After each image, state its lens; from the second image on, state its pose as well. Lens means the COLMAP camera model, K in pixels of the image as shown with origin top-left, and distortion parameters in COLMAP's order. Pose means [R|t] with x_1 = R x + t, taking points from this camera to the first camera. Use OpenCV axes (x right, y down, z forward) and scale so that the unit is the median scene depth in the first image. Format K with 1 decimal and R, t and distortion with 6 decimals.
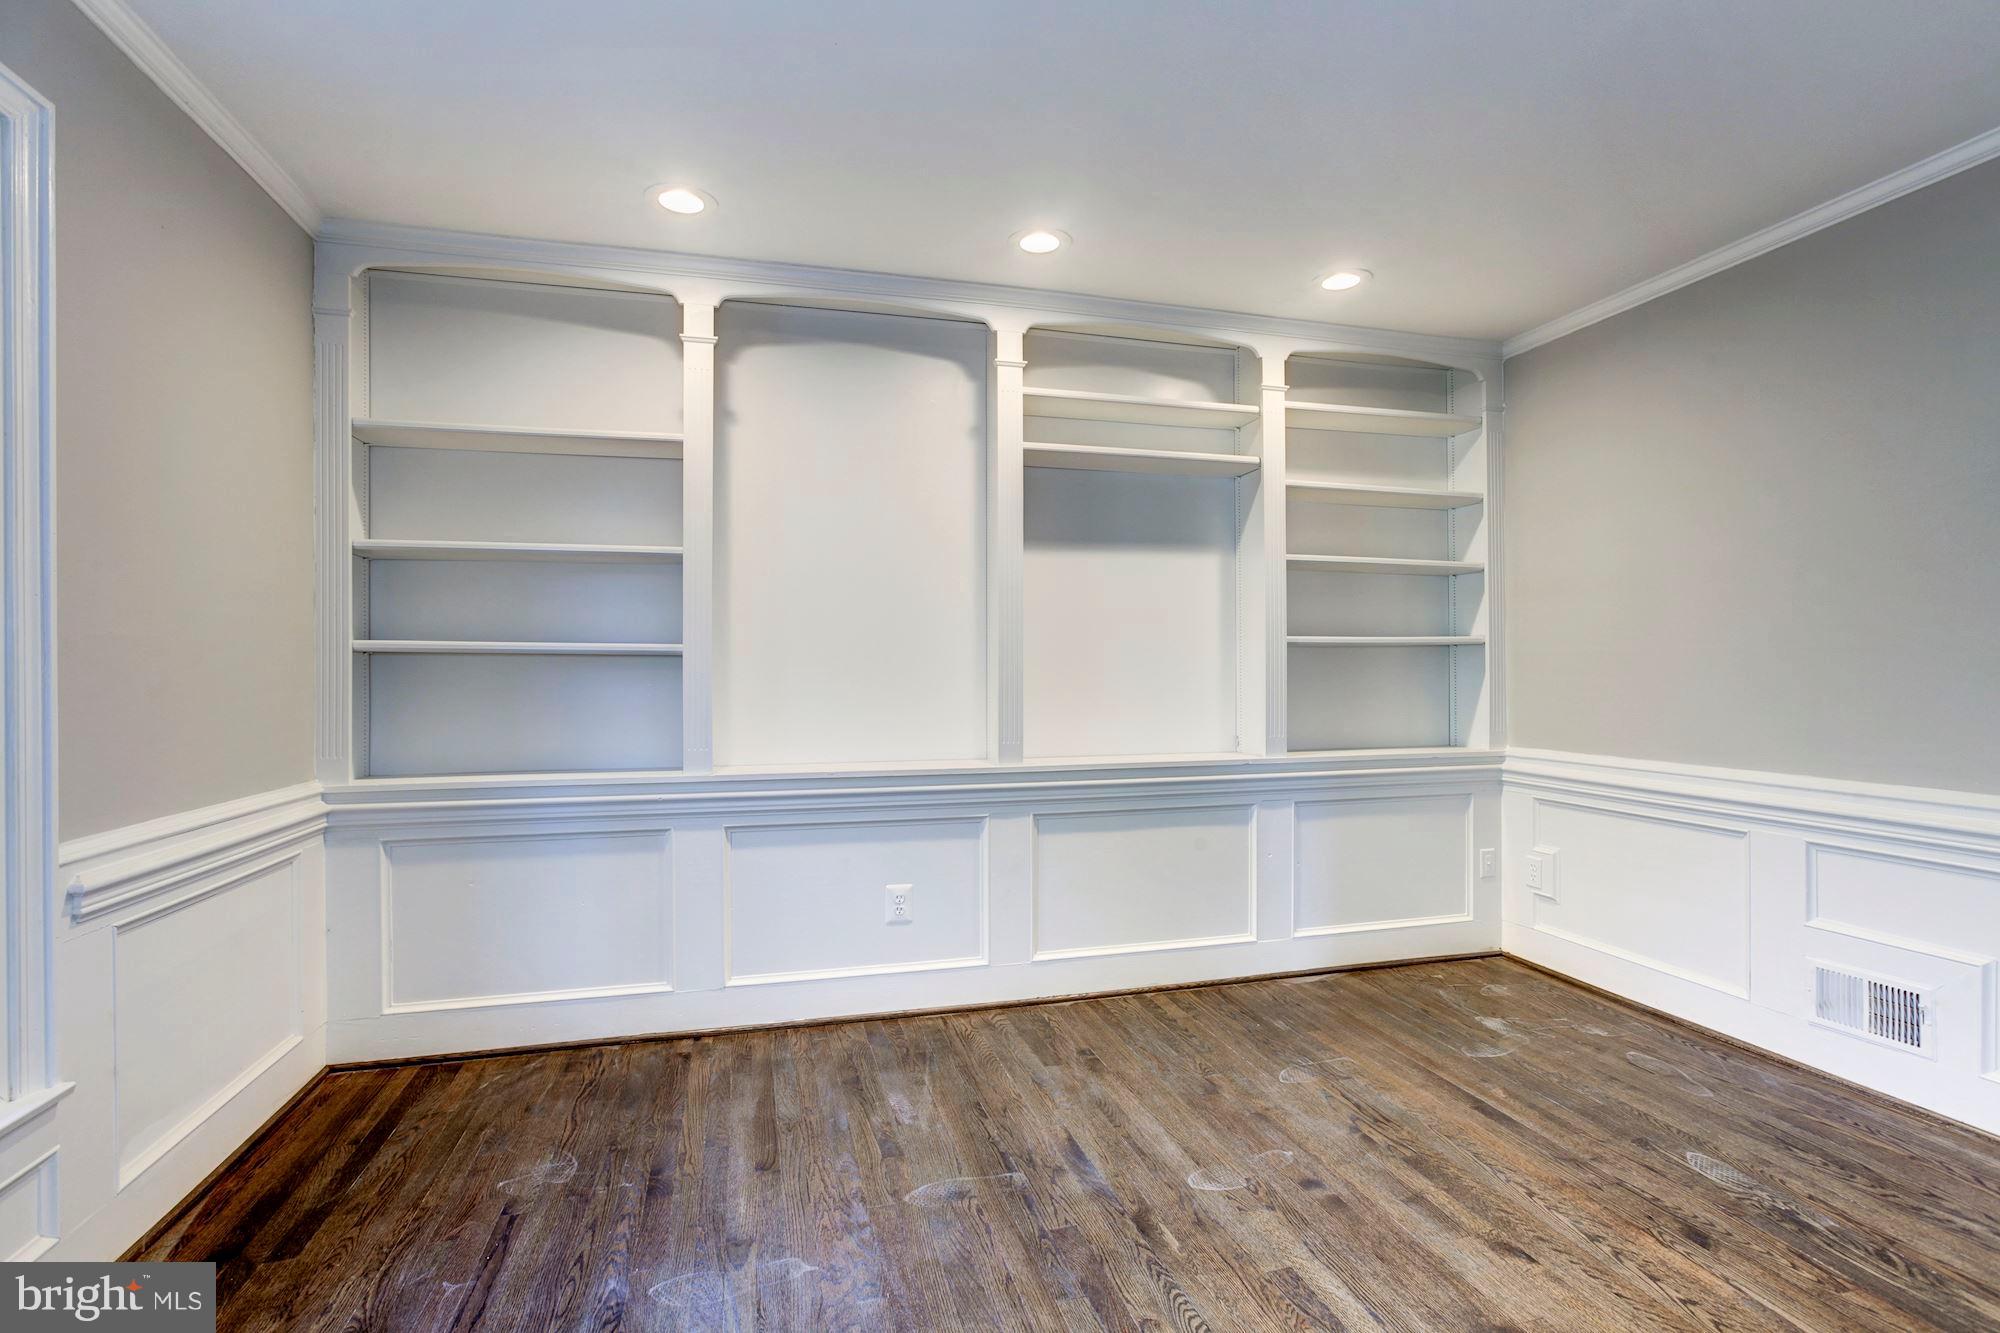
lens RADIAL K [[925.4, 0, 1003.8], [0, 925.4, 672.9], [0, 0, 1]] dist [-0.042959, 0.021011]
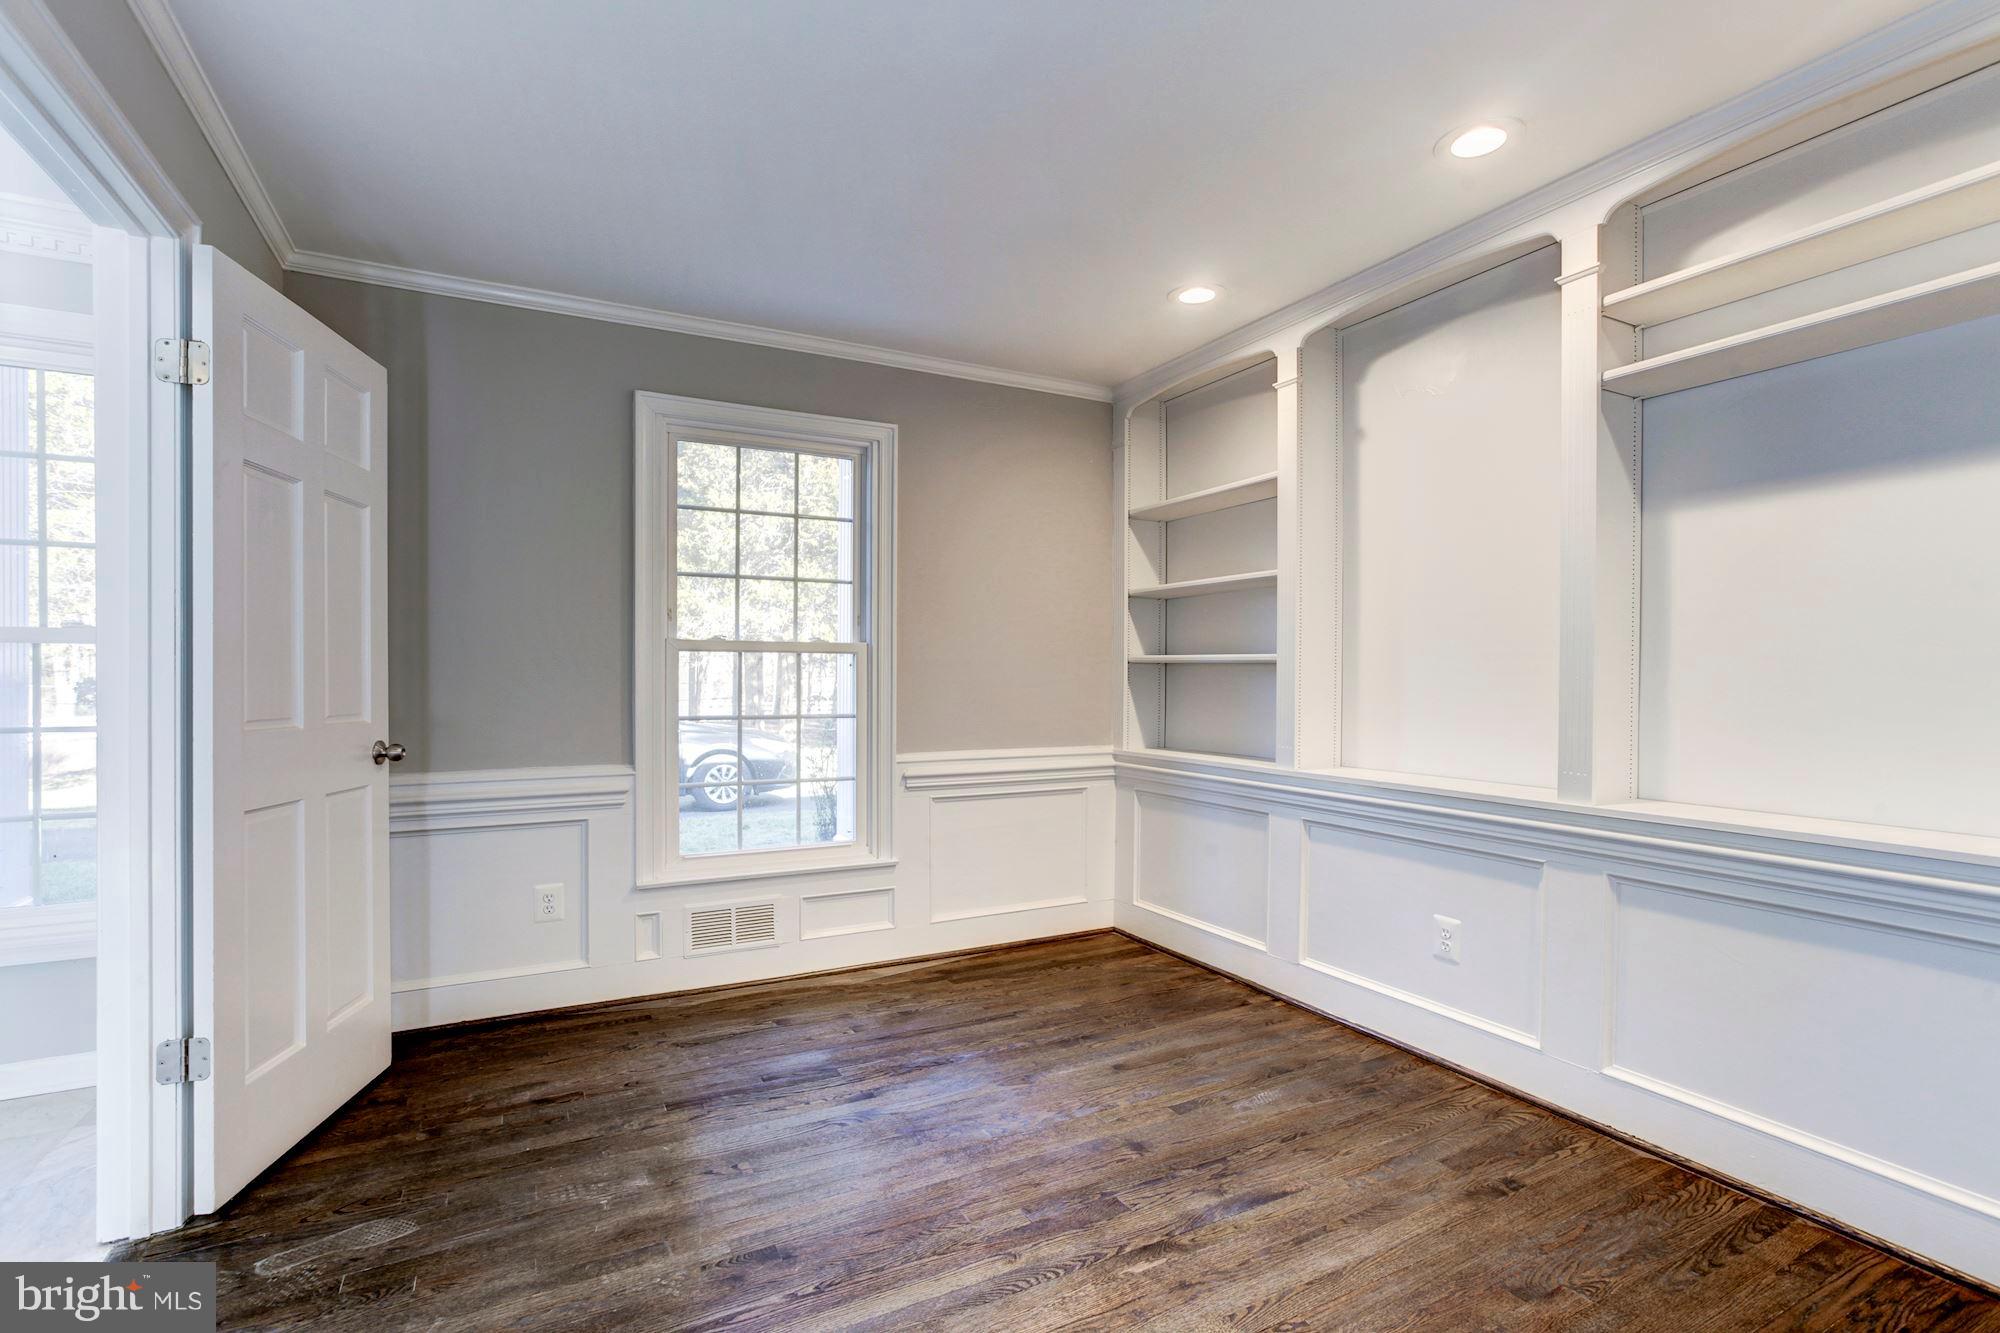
lens RADIAL K [[942.5, 0, 1009.2], [0, 942.5, 674.8], [0, 0, 1]] dist [-0.040028, 0.019928]
pose [[0.221743, 0.003132, -0.975100, 0.775551], [-0.002663, 0.999993, 0.002606, -0.007582], [0.975102, 0.002019, 0.221750, 0.446368]]
